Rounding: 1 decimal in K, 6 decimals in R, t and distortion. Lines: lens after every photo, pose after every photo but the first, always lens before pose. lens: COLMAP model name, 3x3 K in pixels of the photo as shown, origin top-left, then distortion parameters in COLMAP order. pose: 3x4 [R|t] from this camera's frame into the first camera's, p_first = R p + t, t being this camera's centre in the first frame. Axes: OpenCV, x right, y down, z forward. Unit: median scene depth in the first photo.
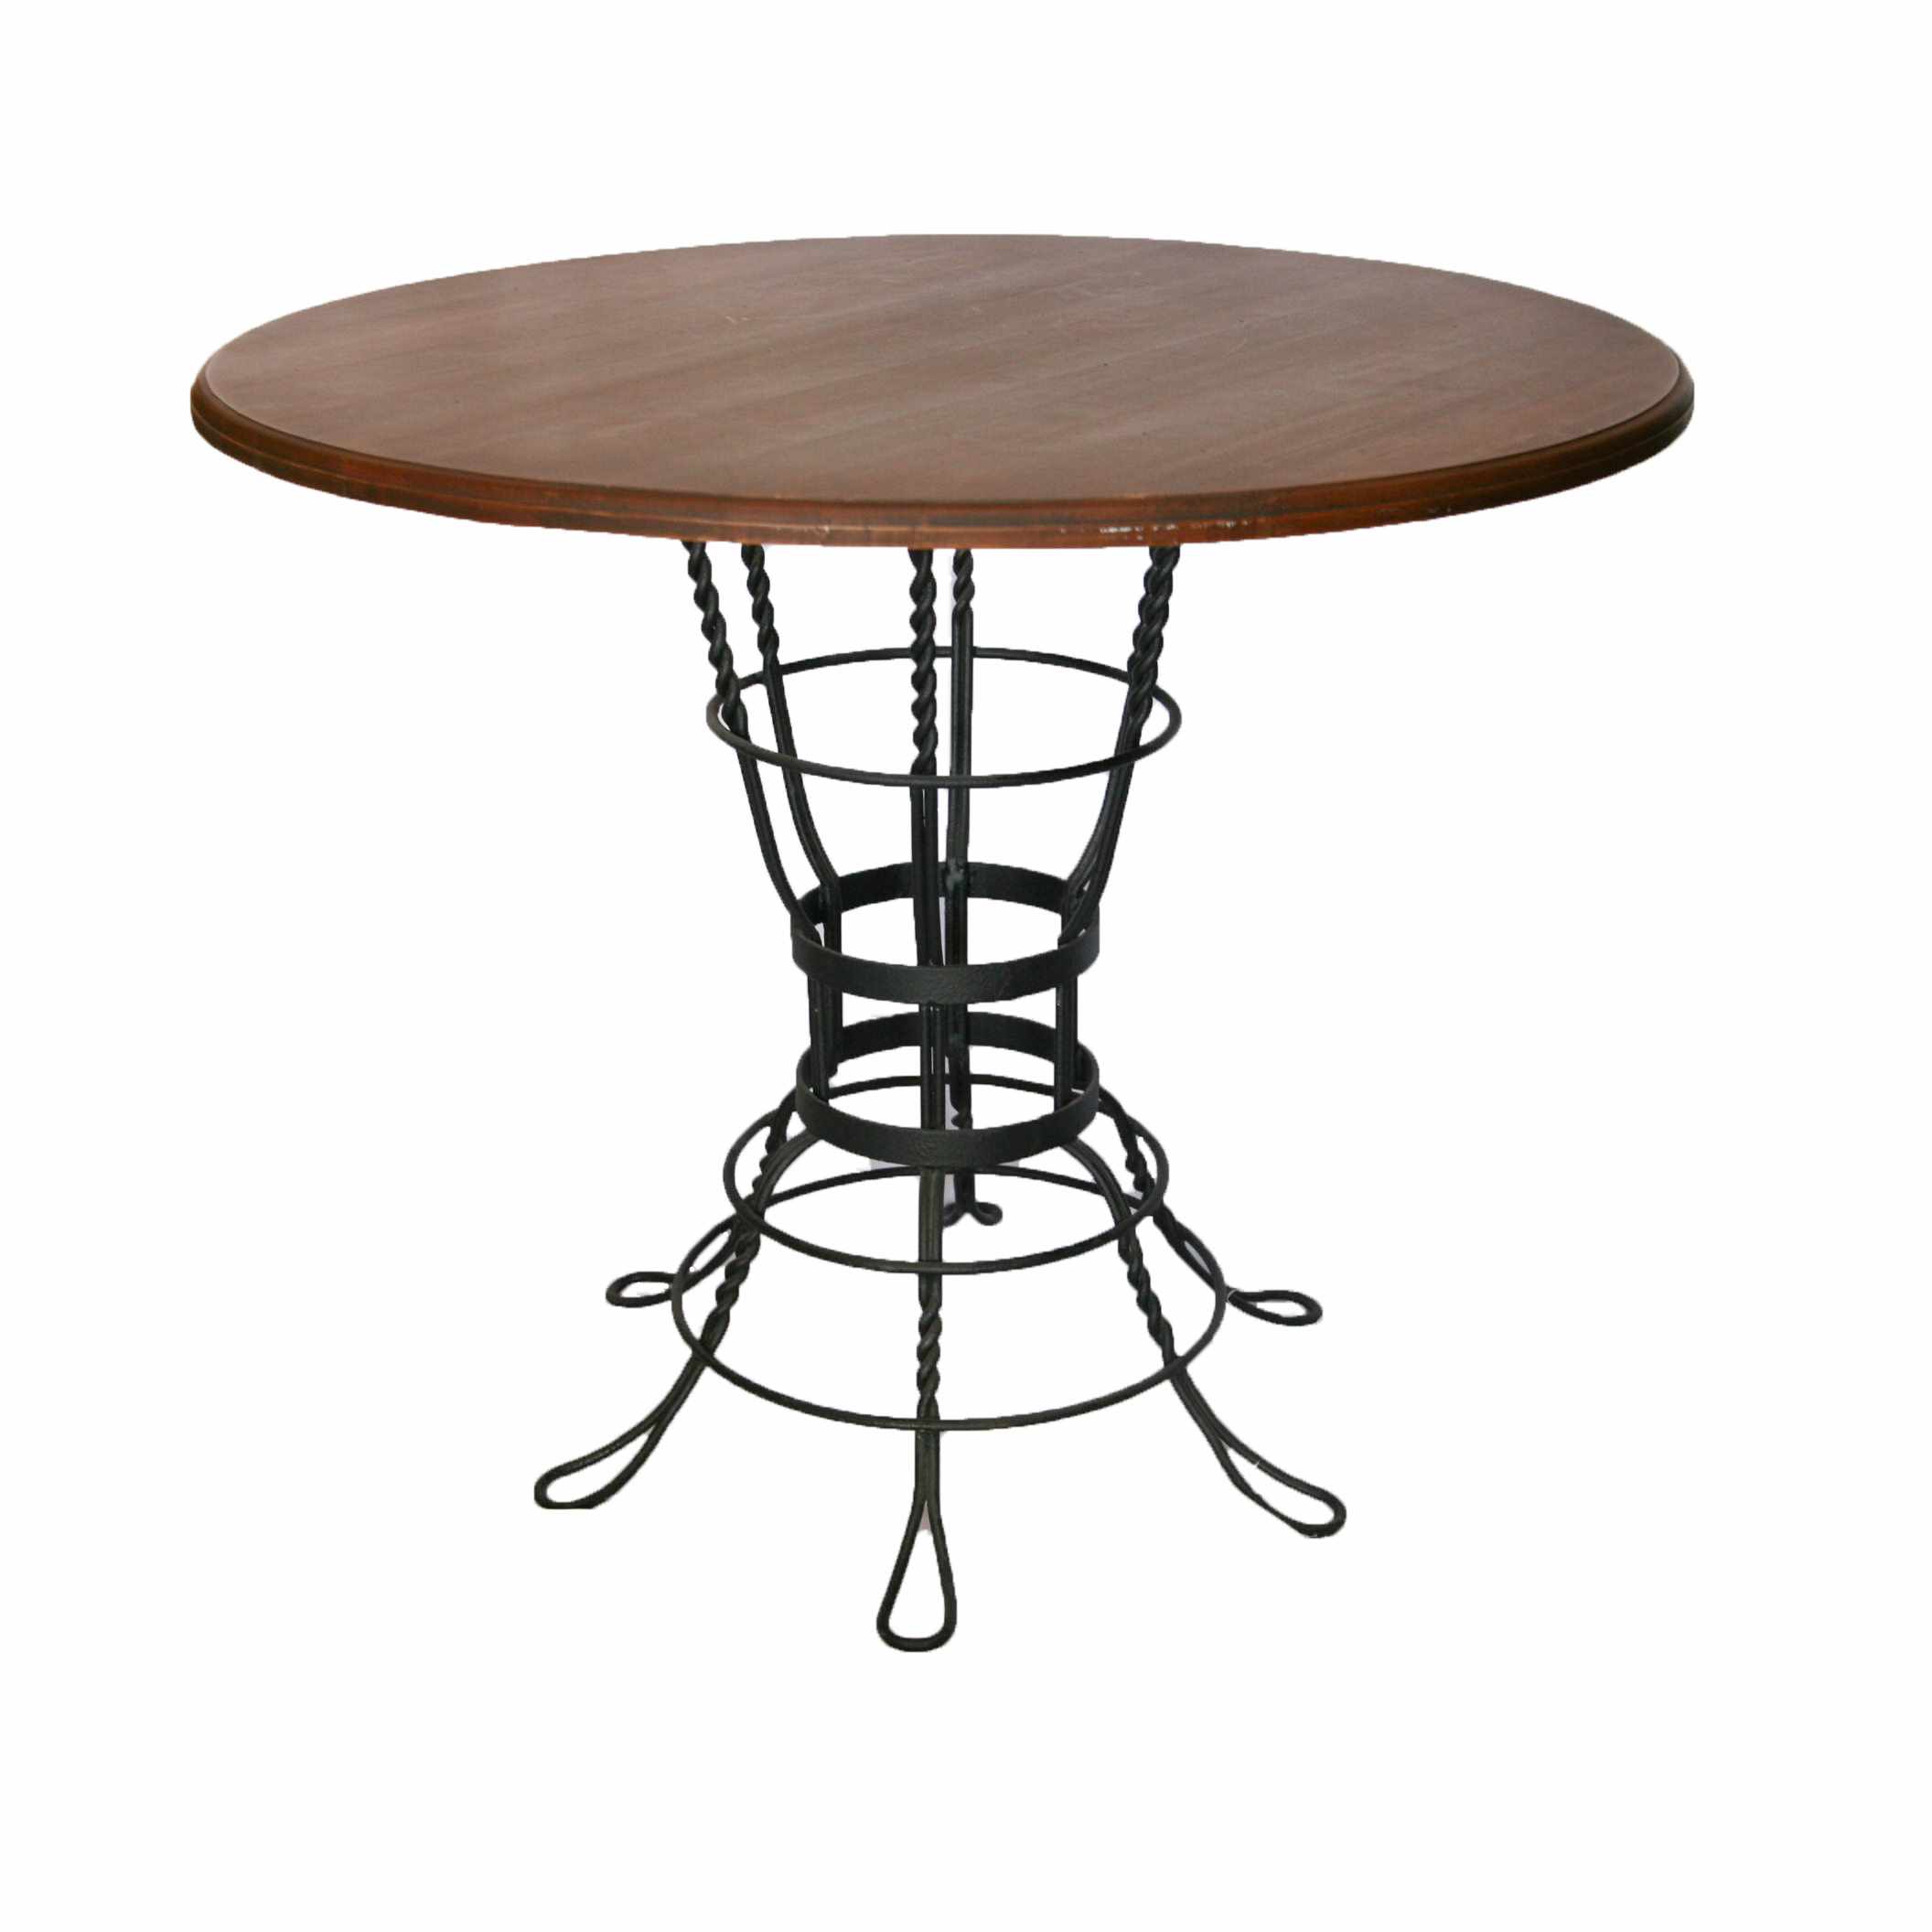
lens RADIAL K [[3127.3, 0, 966.0], [0, 3127.3, 966.0], [0, 0, 1]] dist [-0.027648, -0.008131]
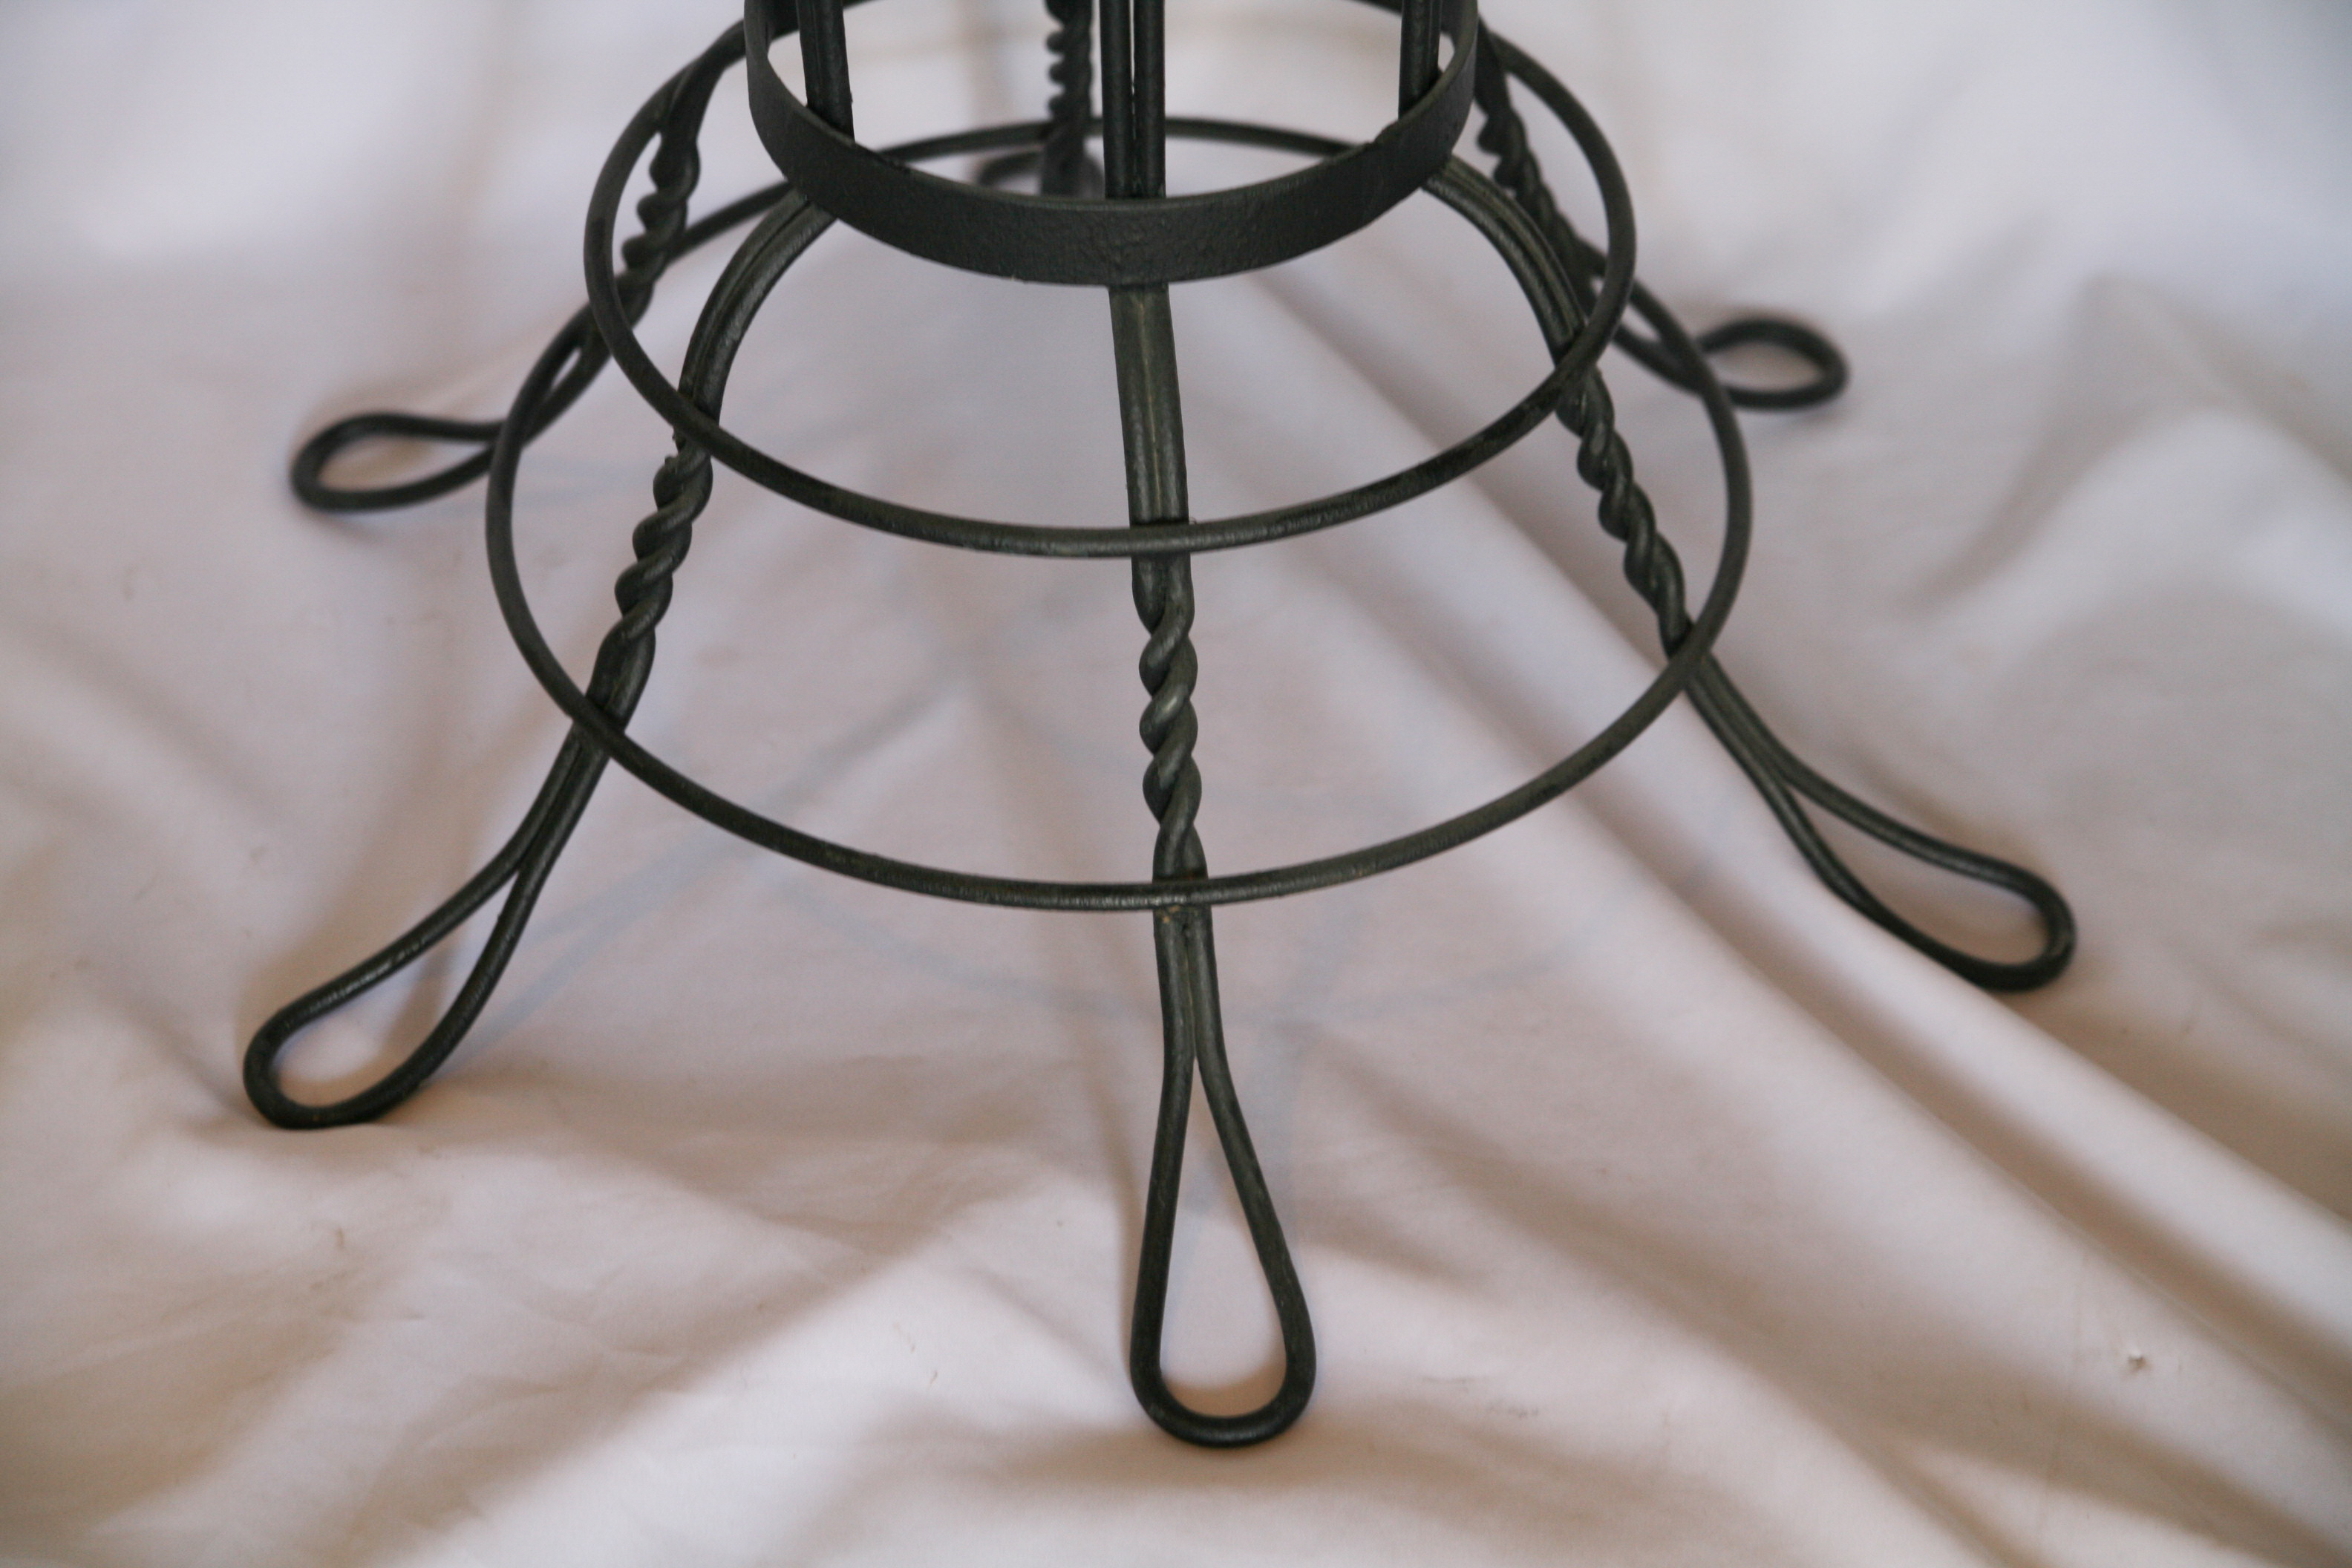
lens RADIAL K [[4161.0, 0, 1176.0], [0, 4161.0, 784.0], [0, 0, 1]] dist [0.054434, 0.075638]
pose [[0.985339, -0.115675, 0.125407, -0.089142], [0.065640, 0.935506, 0.347161, -0.069121], [-0.157477, -0.333839, 0.929383, 0.513954]]
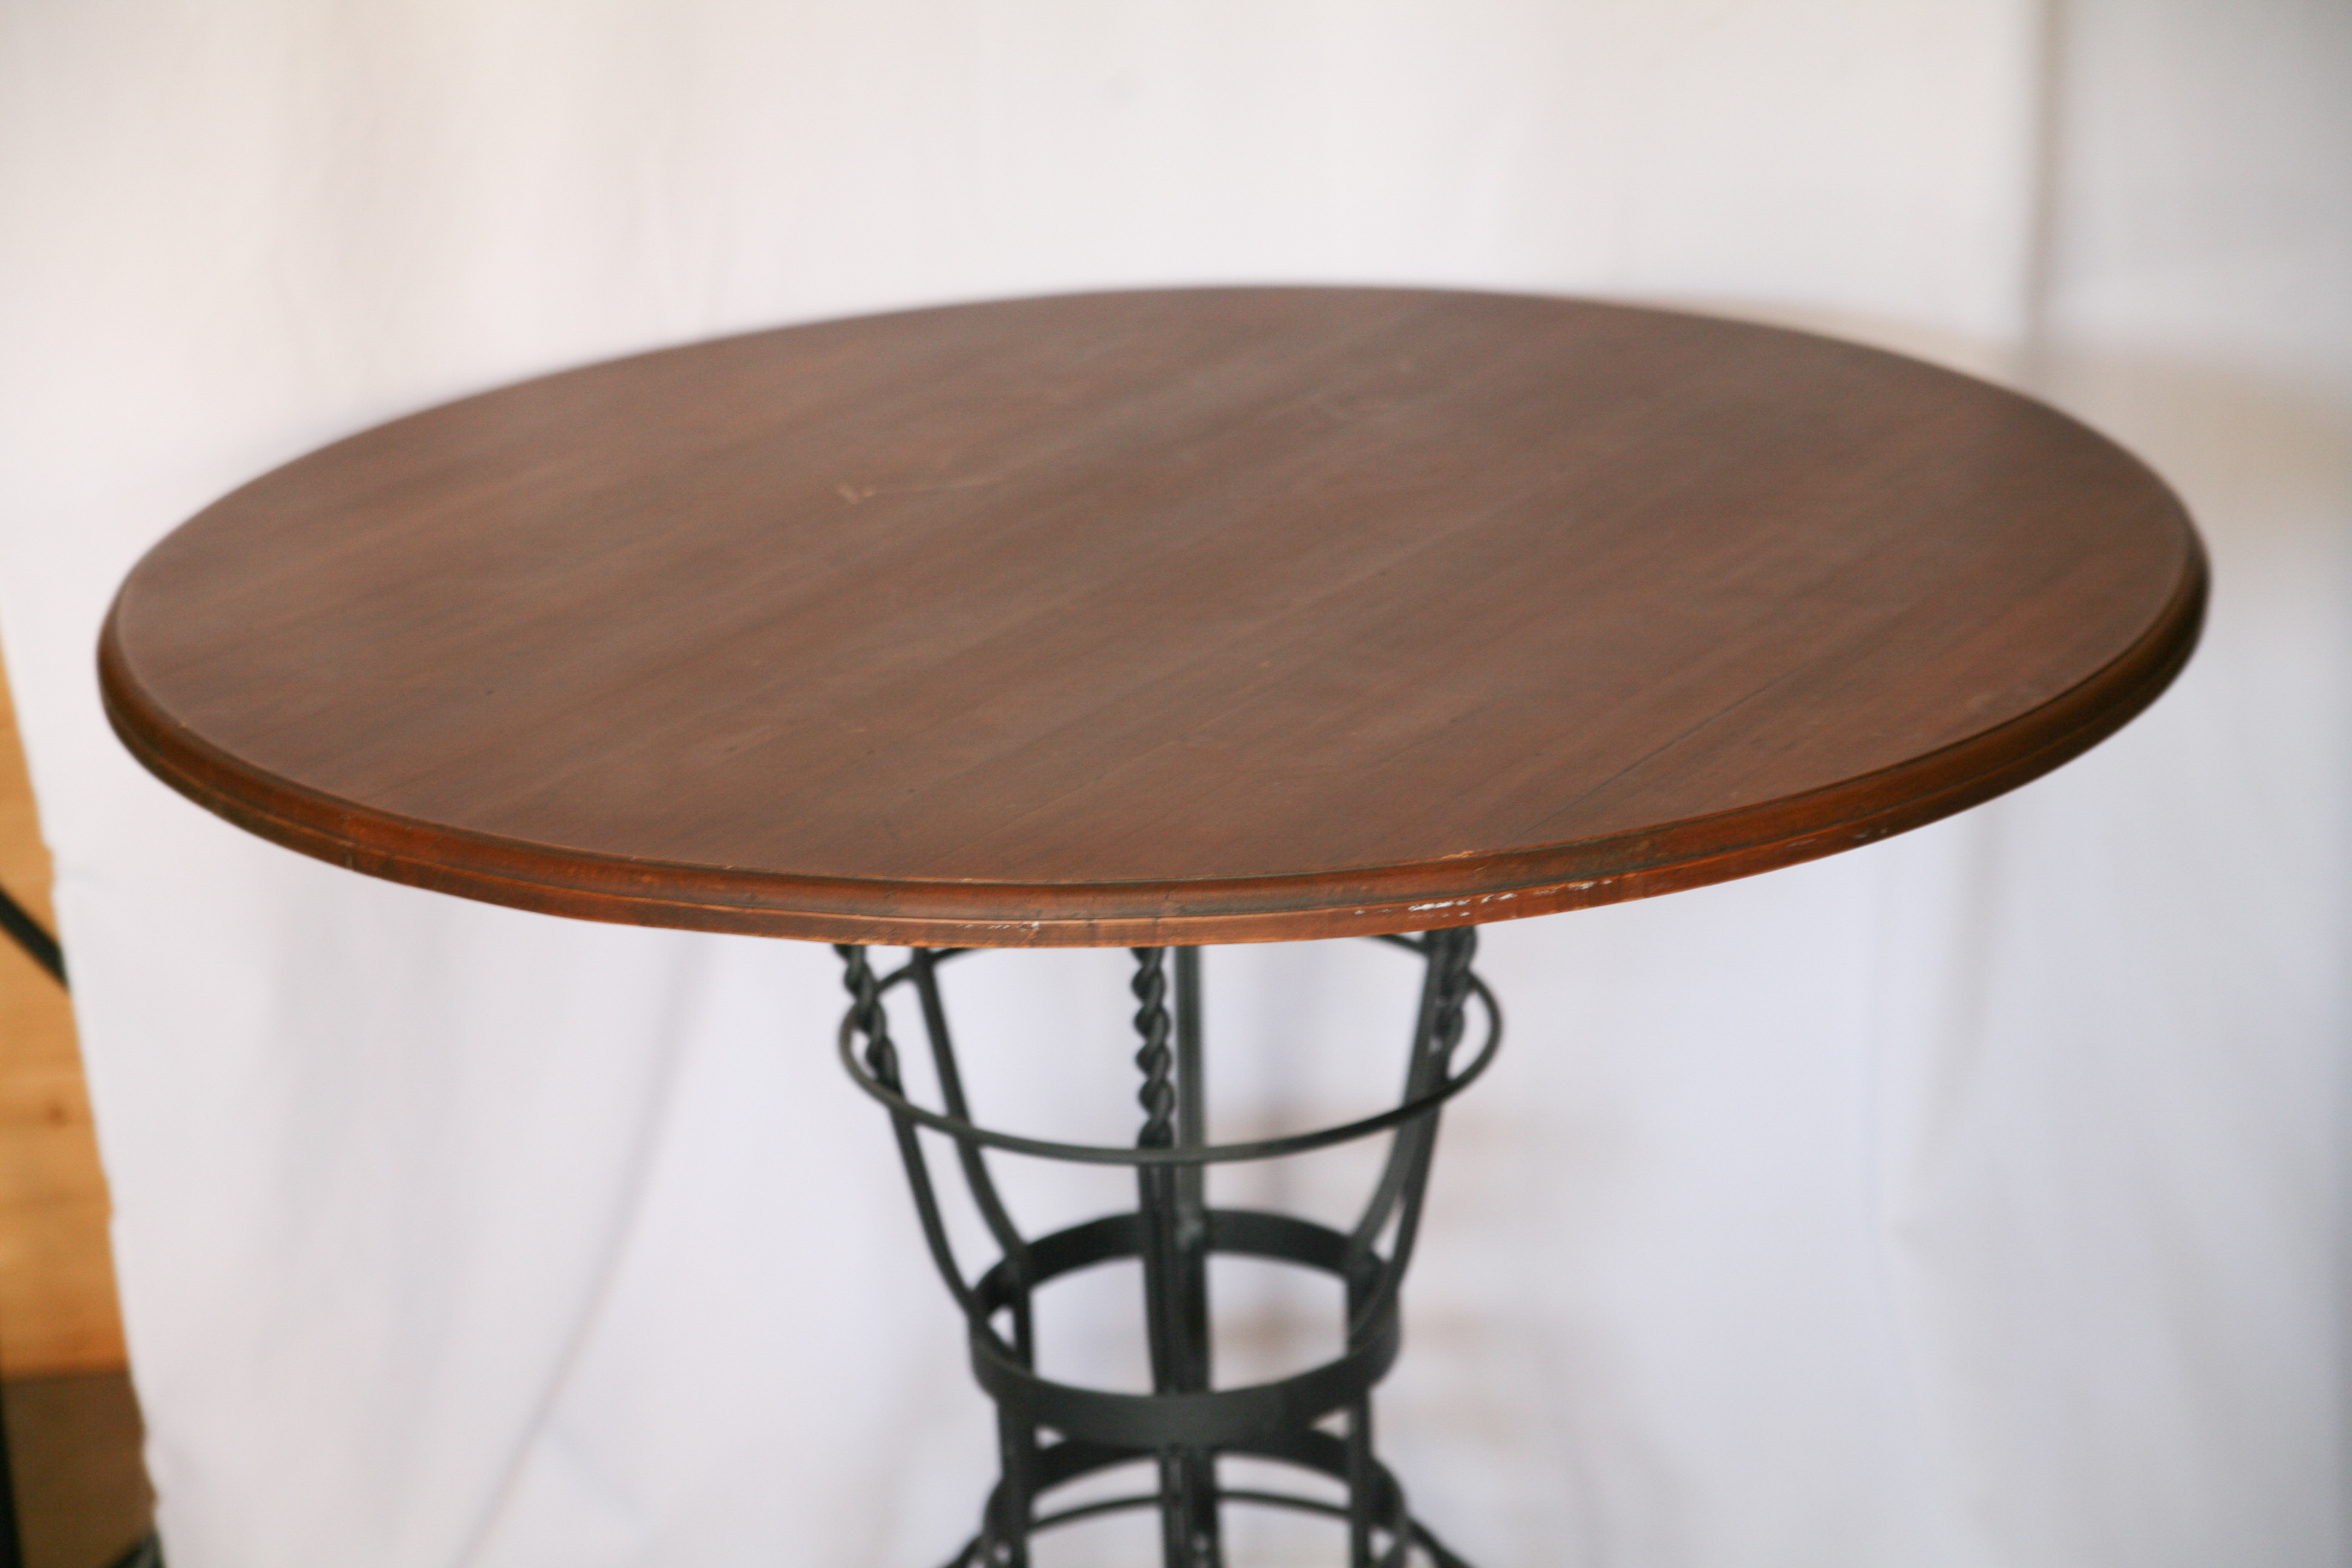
lens RADIAL K [[4670.6, 0, 1176.0], [0, 4670.6, 784.0], [0, 0, 1]] dist [0.149544, -0.060793]
pose [[0.998816, -0.045753, 0.016538, -0.022619], [0.046351, 0.998209, -0.037823, -0.103560], [-0.014778, 0.038545, 0.999148, -0.071032]]
